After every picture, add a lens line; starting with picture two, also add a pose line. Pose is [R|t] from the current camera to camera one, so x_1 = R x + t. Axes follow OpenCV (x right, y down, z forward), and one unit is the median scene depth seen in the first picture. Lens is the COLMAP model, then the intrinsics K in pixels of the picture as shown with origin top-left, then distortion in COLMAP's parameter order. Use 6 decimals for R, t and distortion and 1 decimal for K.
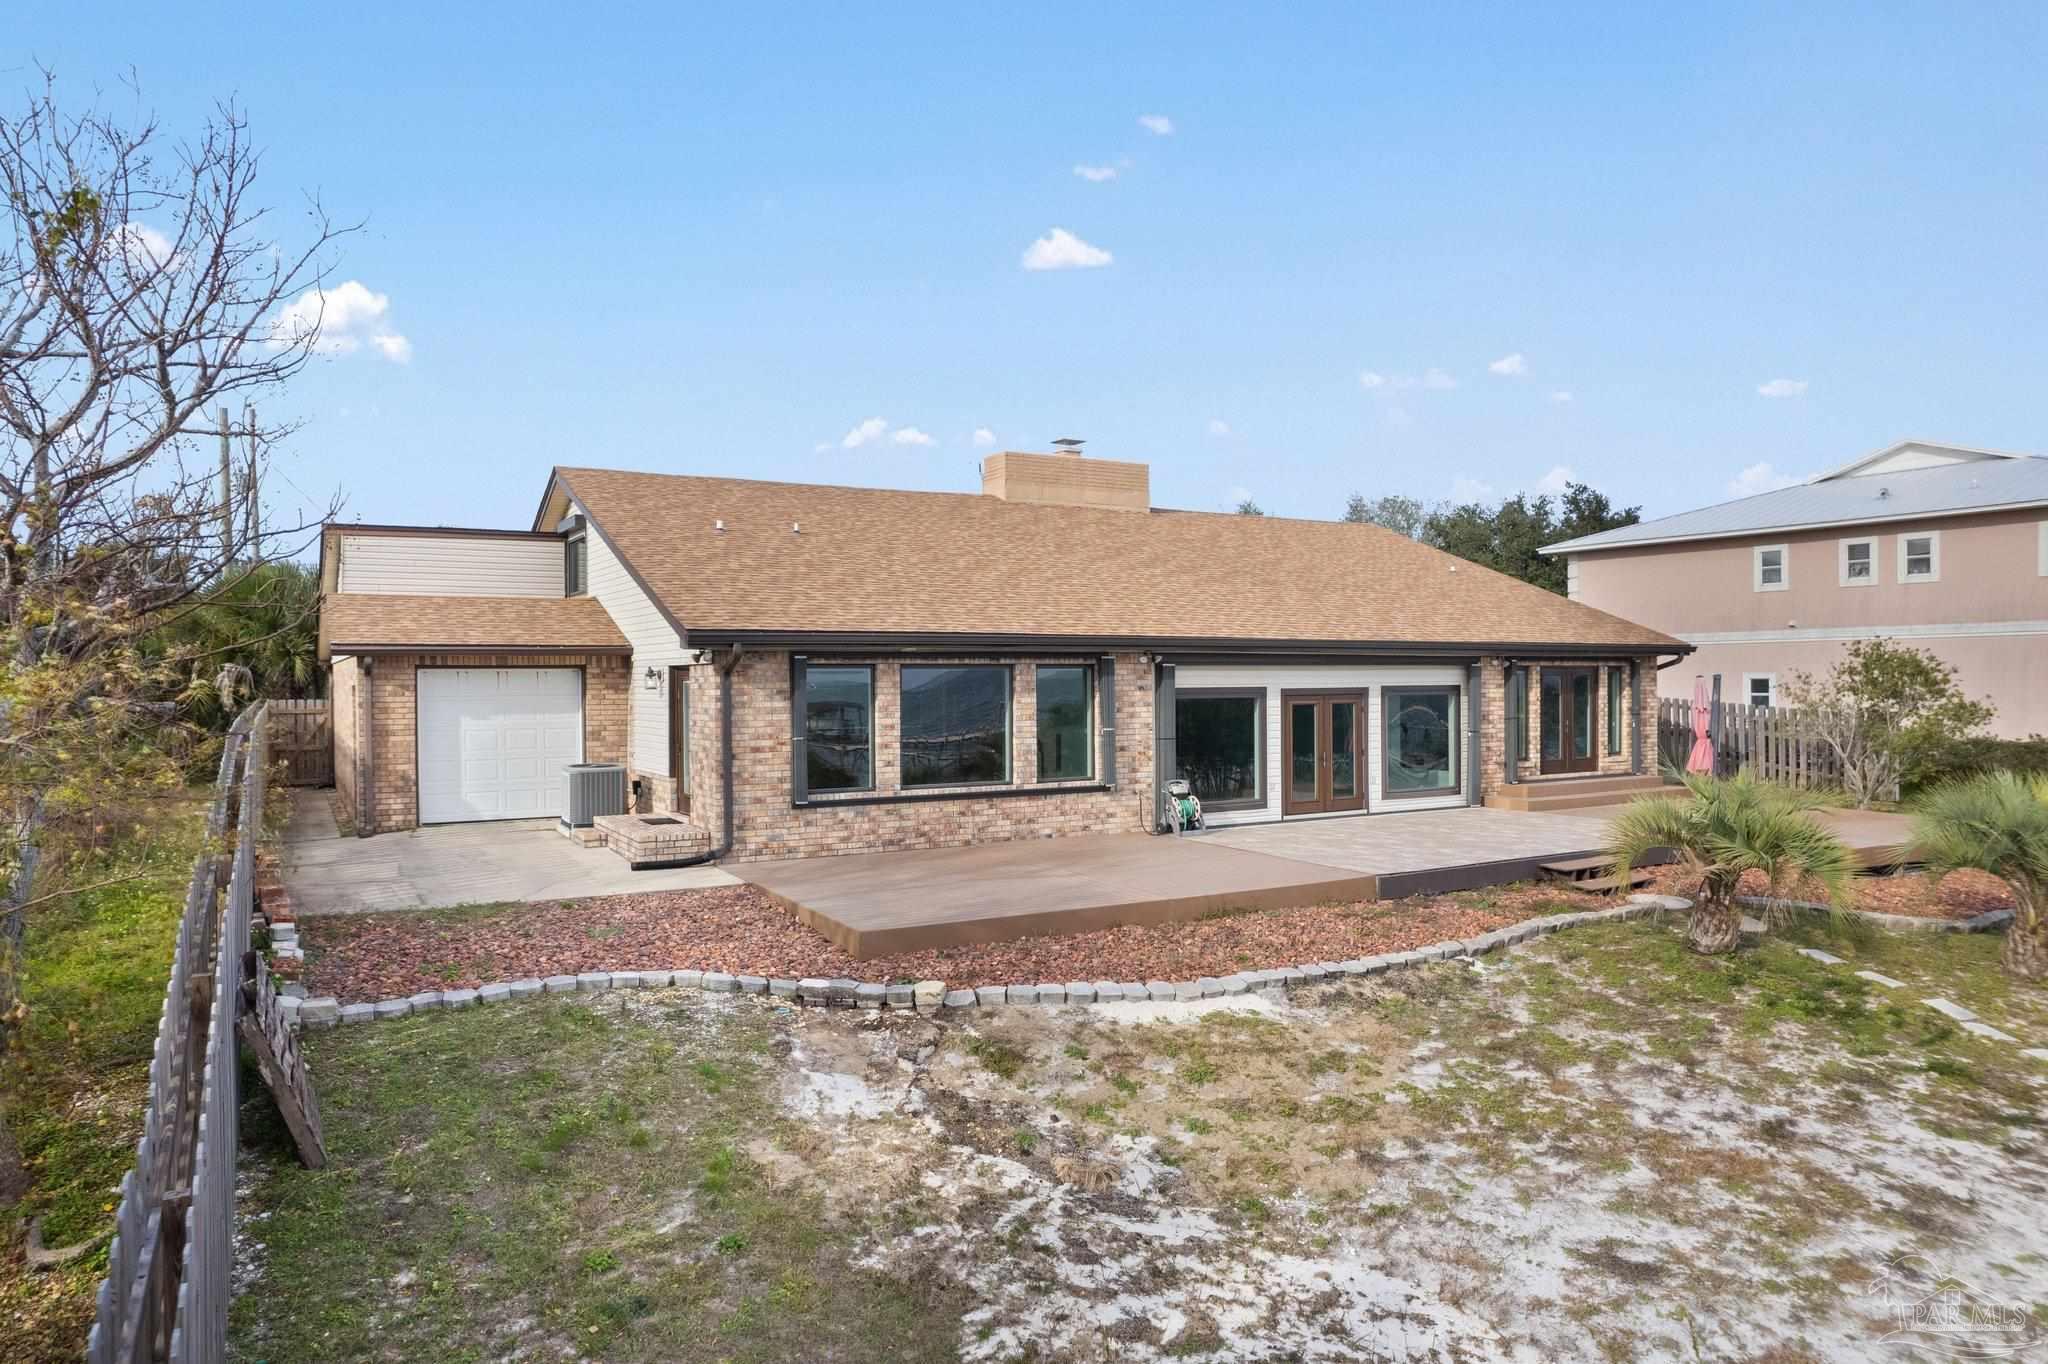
lens RADIAL K [[1299.8, 0, 1024.0], [0, 1299.8, 683.1], [0, 0, 1]] dist [0.000076, -0.000058]
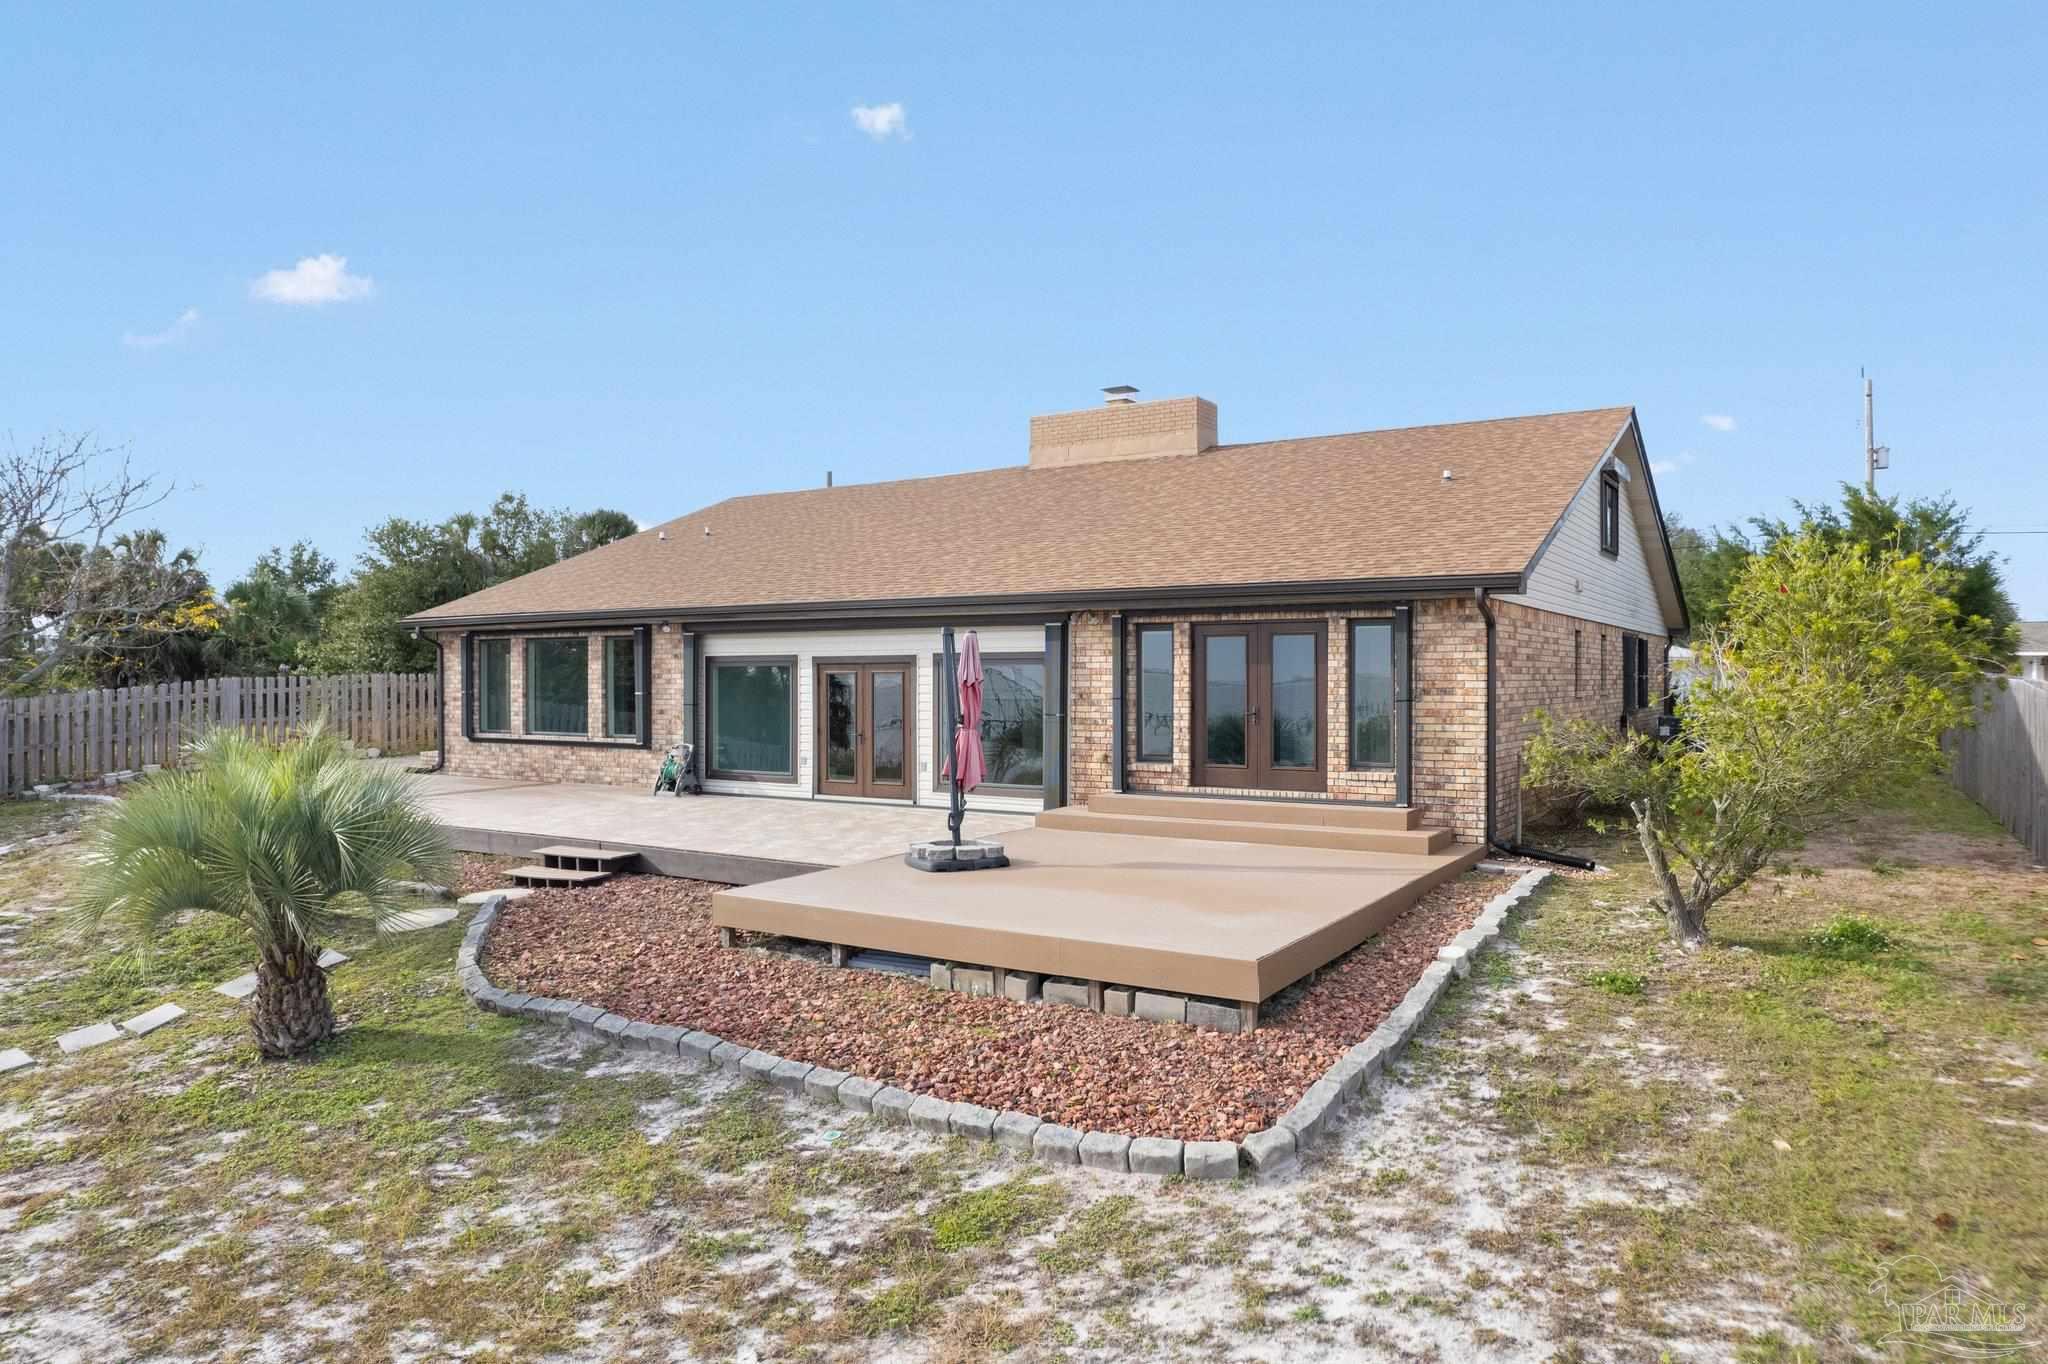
lens RADIAL K [[1299.8, 0, 1024.0], [0, 1299.8, 676.1], [0, 0, 1]] dist [0.000076, -0.000058]
pose [[0.450066, 0.005184, -0.892980, 1.158266], [-0.002515, 0.999987, 0.004538, 0.014056], [0.892992, 0.000204, 0.450073, 0.758453]]
